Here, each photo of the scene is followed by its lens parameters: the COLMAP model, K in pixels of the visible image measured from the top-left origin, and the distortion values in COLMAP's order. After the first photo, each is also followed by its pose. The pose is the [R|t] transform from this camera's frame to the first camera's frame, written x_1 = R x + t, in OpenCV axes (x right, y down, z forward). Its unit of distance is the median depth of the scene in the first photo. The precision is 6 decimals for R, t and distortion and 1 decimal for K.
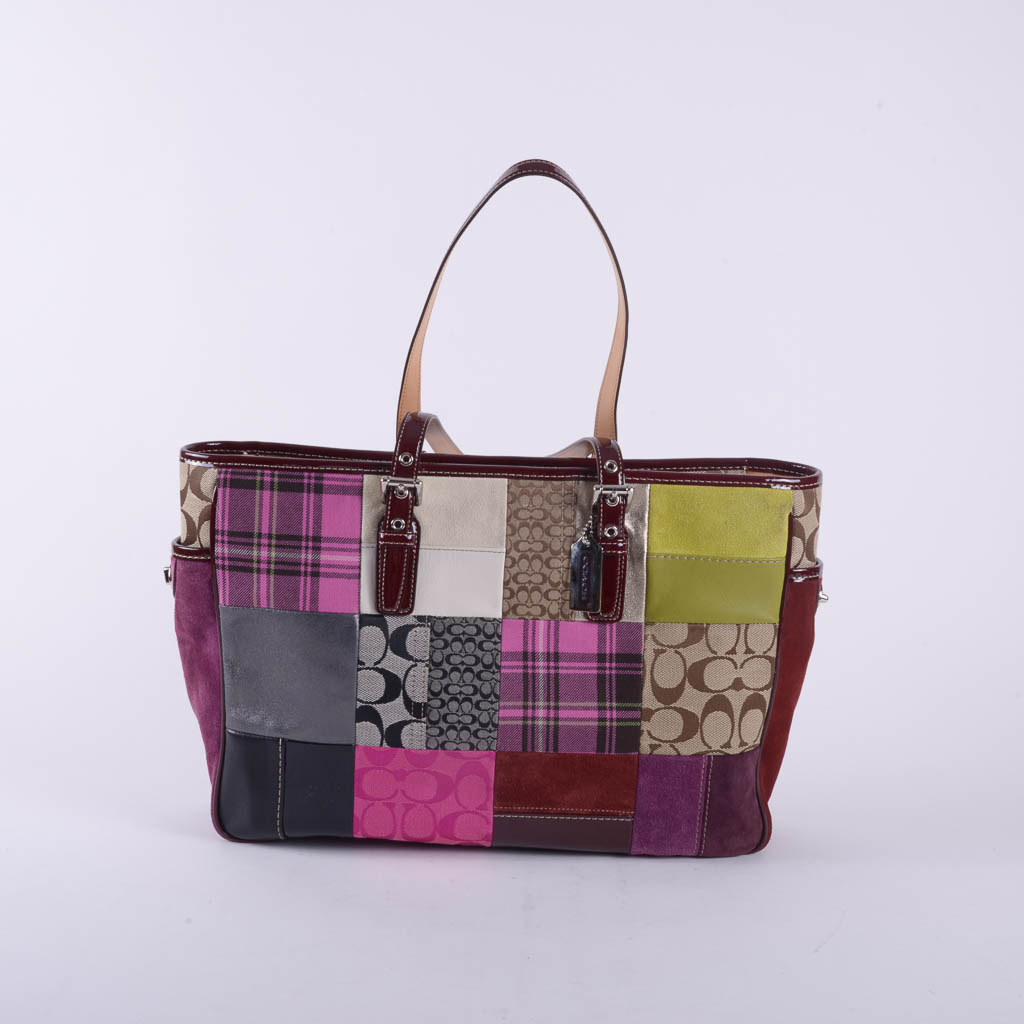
lens RADIAL K [[1262.1, 0, 509.9], [0, 1262.1, 538.1], [0, 0, 1]] dist [-0.078603, 0.000000]
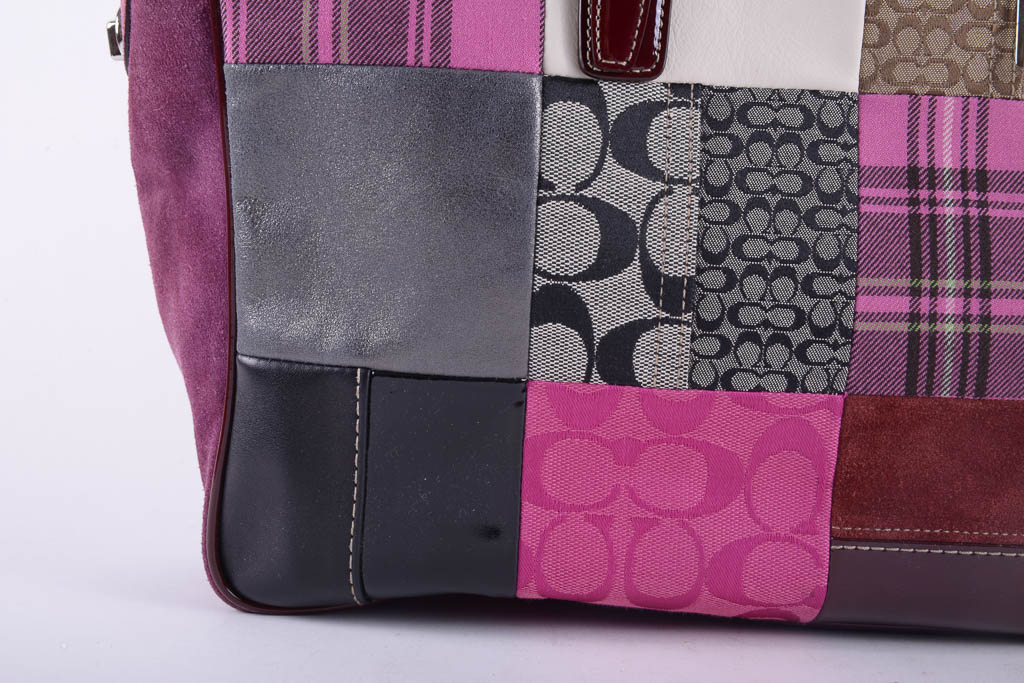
lens RADIAL K [[1350.5, 0, 524.1], [0, 1350.5, 340.8], [0, 0, 1]] dist [0.020568, 0.000000]
pose [[0.999831, -0.000835, -0.018339, -0.116074], [0.000102, 0.999203, -0.039918, 0.170378], [0.018358, 0.039909, 0.999035, 0.524785]]
